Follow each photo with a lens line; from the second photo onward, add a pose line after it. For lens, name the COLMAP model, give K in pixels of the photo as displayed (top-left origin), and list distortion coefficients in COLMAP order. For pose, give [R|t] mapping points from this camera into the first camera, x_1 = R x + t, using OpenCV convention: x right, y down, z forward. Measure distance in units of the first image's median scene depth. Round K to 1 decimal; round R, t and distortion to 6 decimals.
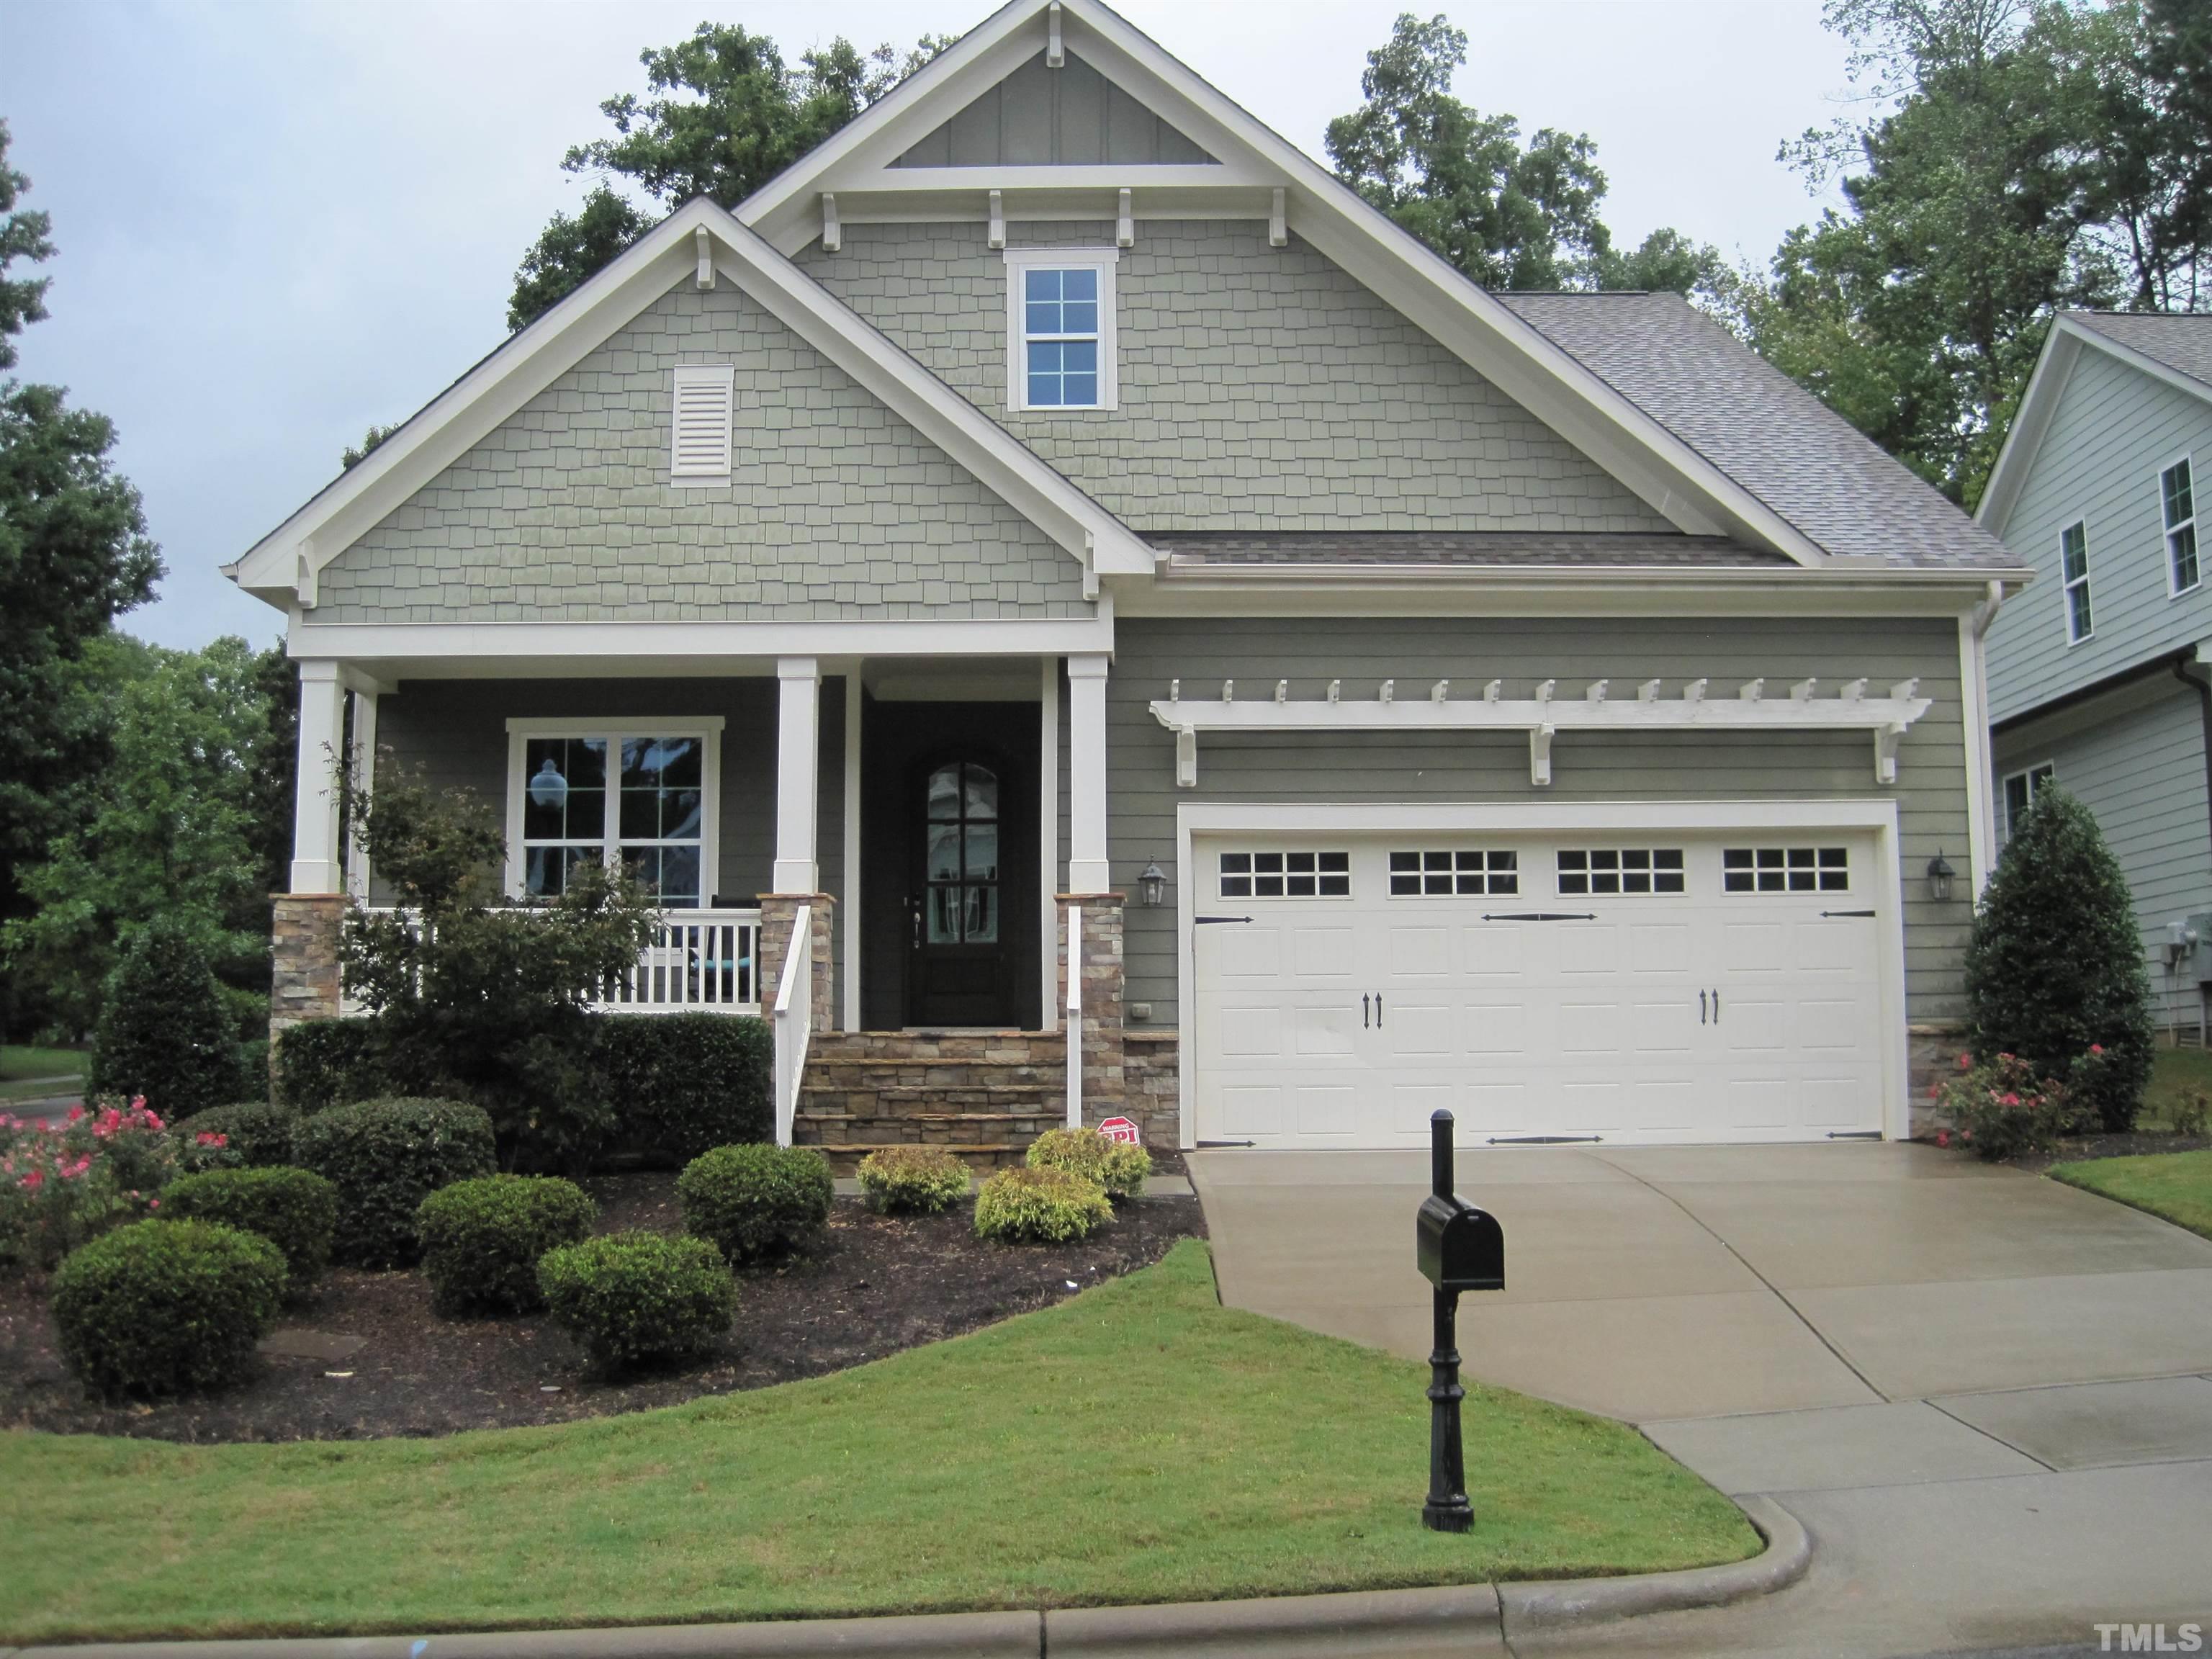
lens RADIAL K [[2245.1, 0, 1107.4], [0, 2245.1, 828.0], [0, 0, 1]] dist [-0.005943, 0.000000]
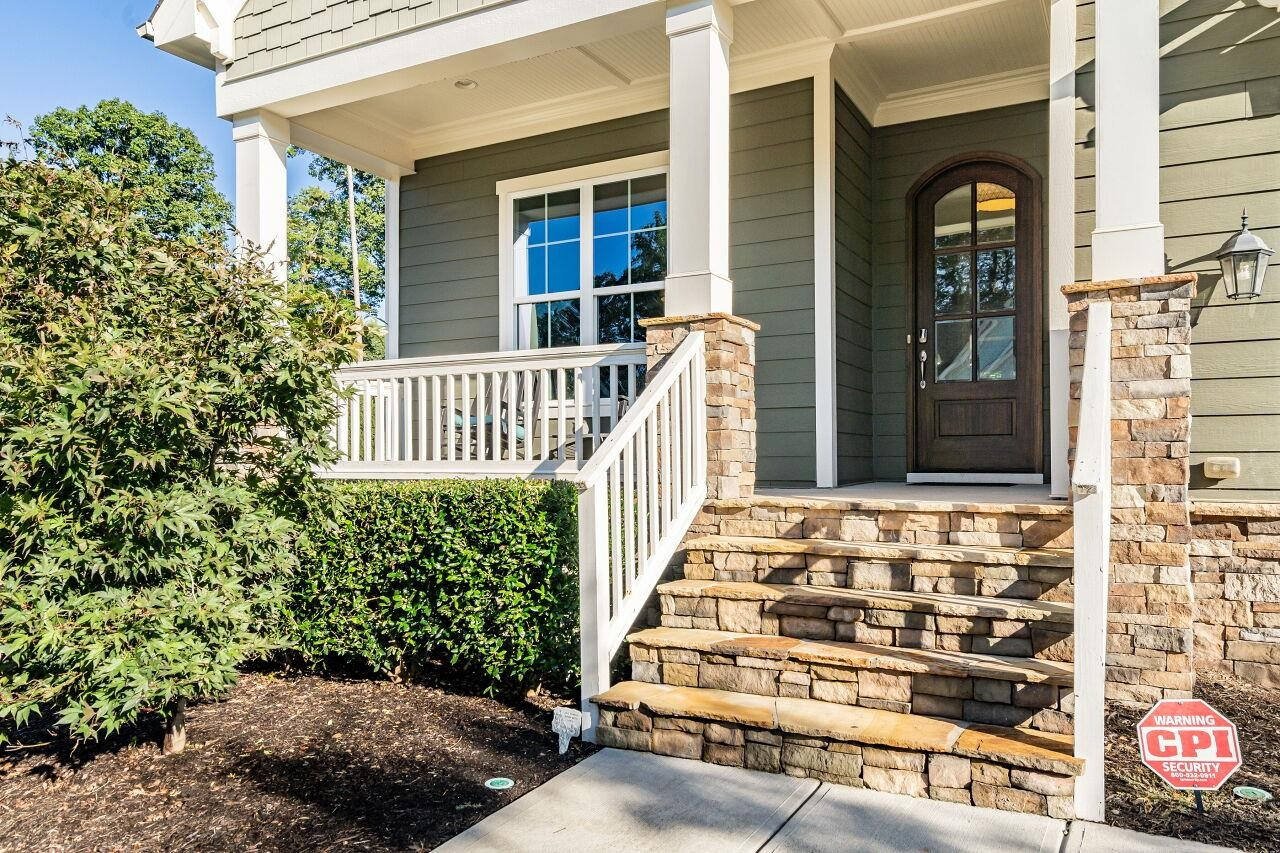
lens RADIAL K [[906.4, 0, 648.3], [0, 906.4, 466.2], [0, 0, 1]] dist [-0.006842, 0.001931]
pose [[0.875799, 0.003253, -0.482665, -0.003389], [0.052801, 0.993330, 0.102503, 0.047388], [0.479779, -0.115257, 0.869786, 0.722439]]
